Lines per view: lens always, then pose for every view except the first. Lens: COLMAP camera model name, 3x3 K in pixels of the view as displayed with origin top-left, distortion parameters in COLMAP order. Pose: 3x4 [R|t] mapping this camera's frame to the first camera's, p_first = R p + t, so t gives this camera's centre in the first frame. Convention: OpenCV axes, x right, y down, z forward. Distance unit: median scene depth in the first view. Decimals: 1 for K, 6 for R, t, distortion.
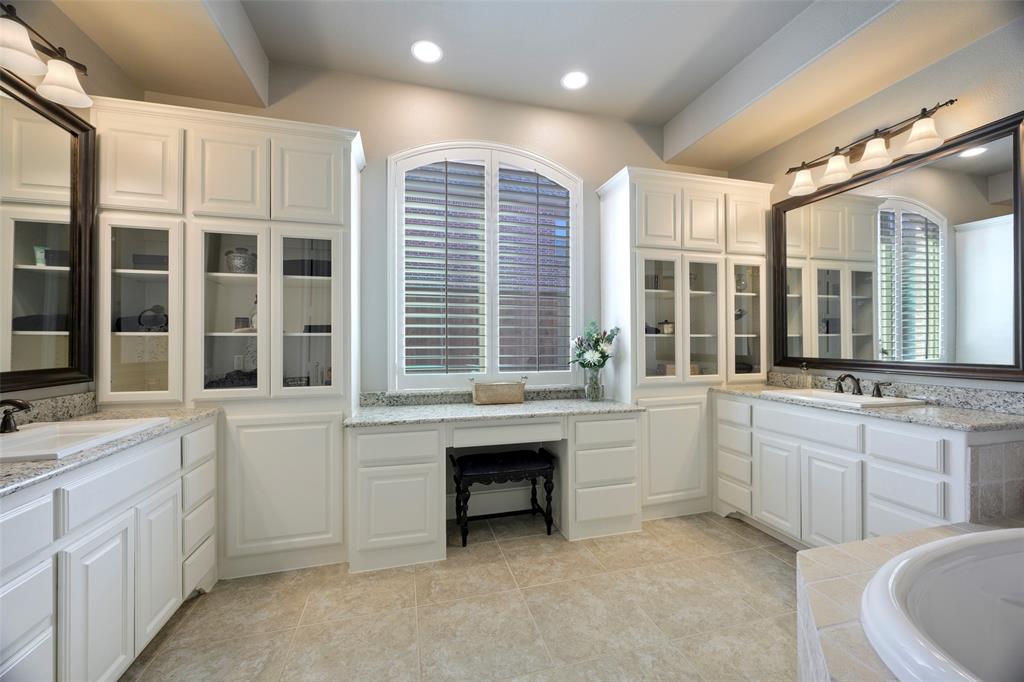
lens RADIAL K [[398.8, 0, 513.9], [0, 398.8, 340.0], [0, 0, 1]] dist [-0.000314, -0.000036]
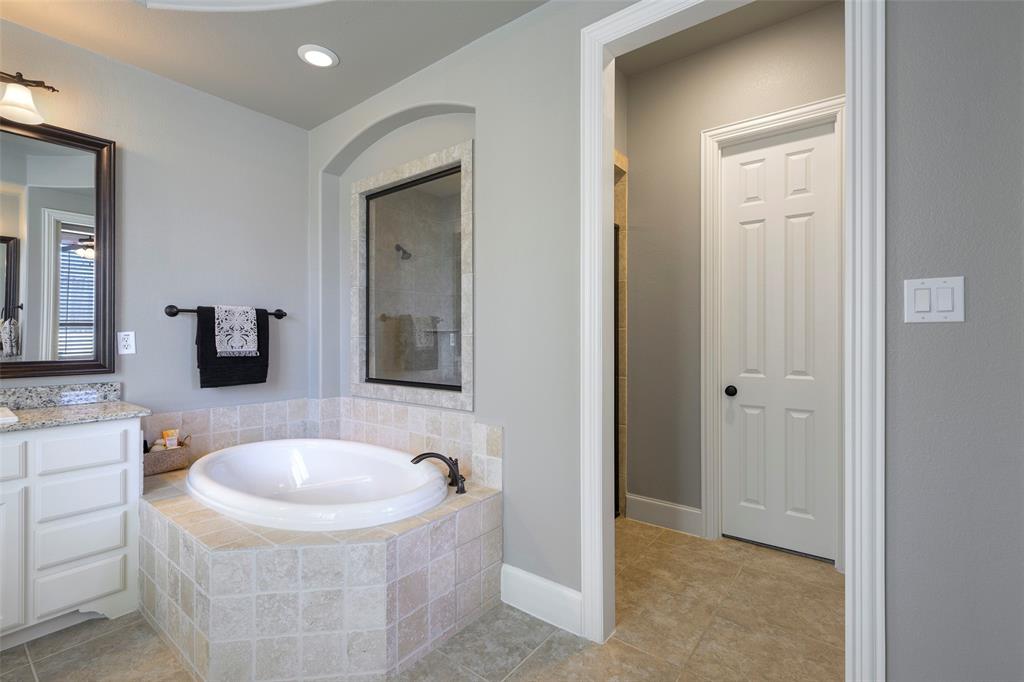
lens RADIAL K [[457.4, 0, 512.5], [0, 457.4, 339.1], [0, 0, 1]] dist [0.002047, -0.000150]
pose [[-0.597674, 0.000815, 0.801739, -0.455296], [-0.004256, 0.999982, -0.004190, 0.005758], [-0.801728, -0.005917, -0.597660, 0.776309]]
